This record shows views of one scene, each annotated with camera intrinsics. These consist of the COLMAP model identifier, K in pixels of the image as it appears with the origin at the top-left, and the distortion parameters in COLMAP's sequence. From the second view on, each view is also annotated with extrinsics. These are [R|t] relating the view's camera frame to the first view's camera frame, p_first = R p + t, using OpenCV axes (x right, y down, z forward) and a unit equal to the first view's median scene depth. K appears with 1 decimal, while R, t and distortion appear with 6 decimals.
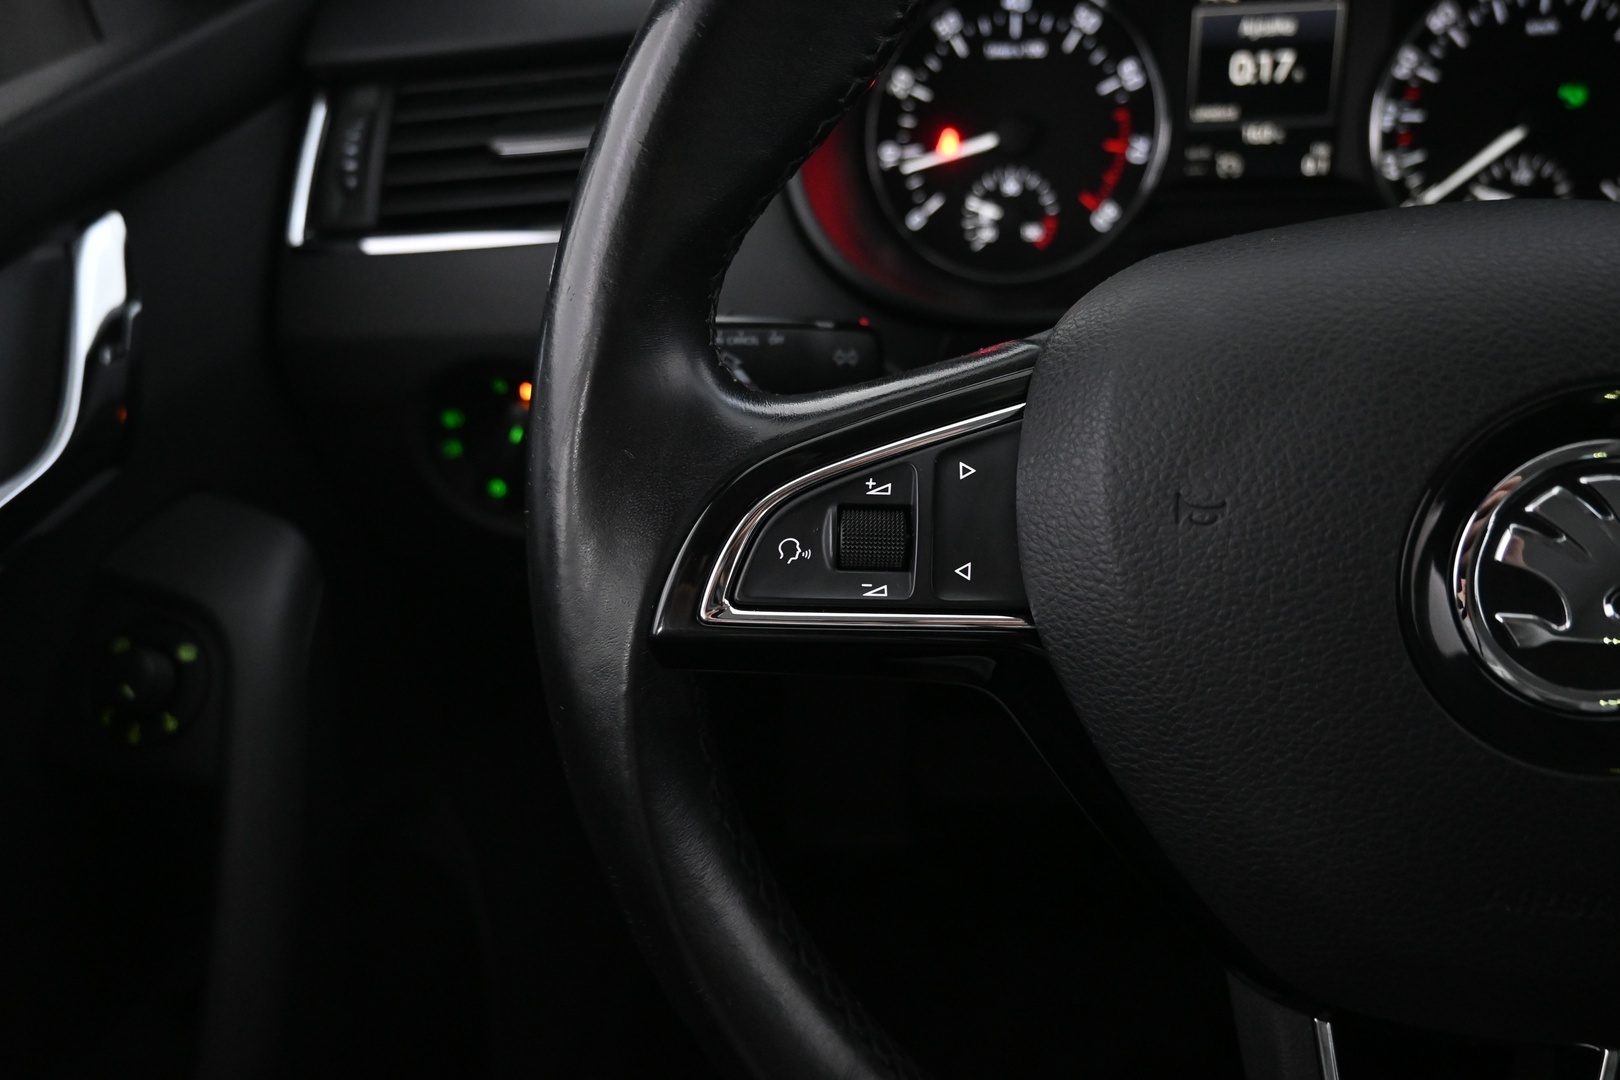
lens RADIAL K [[1102.6, 0, 797.8], [0, 1102.6, 543.3], [0, 0, 1]] dist [0.003825, -0.006492]
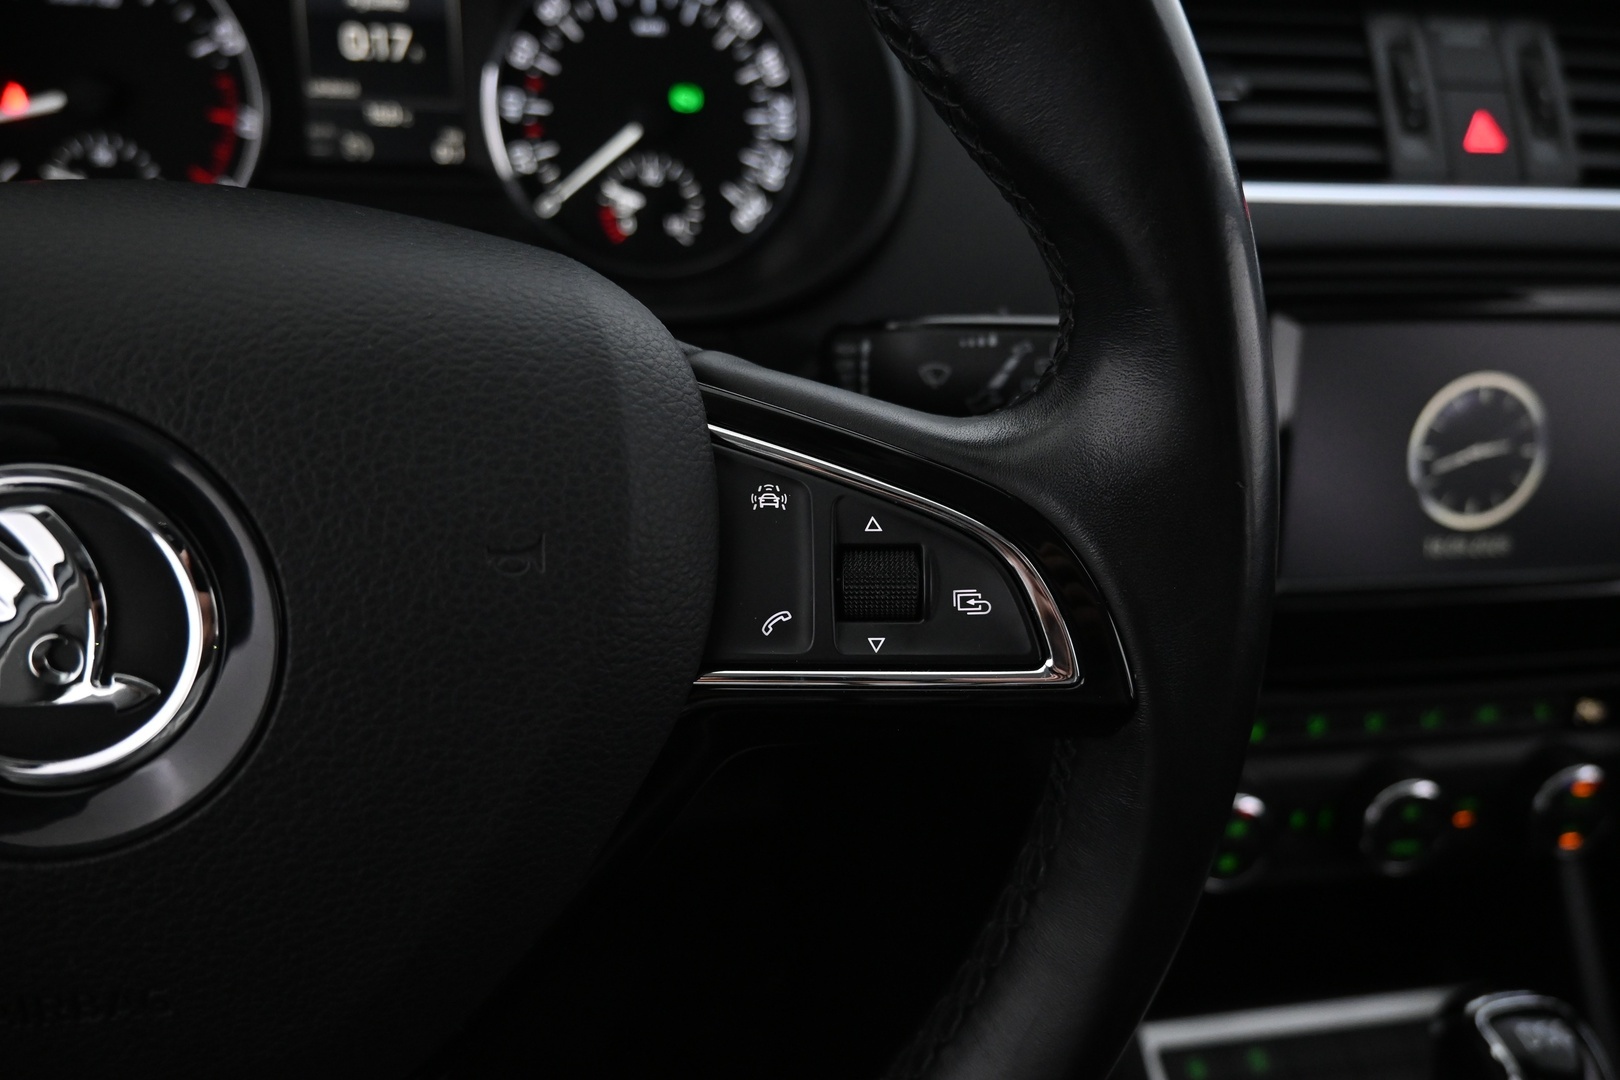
lens RADIAL K [[1102.6, 0, 795.4], [0, 1102.6, 513.9], [0, 0, 1]] dist [0.003825, -0.006492]
pose [[0.942482, -0.048531, 0.330715, 0.429673], [0.045029, 0.998819, 0.018248, -0.038435], [-0.331210, -0.002306, 0.943554, 0.011340]]
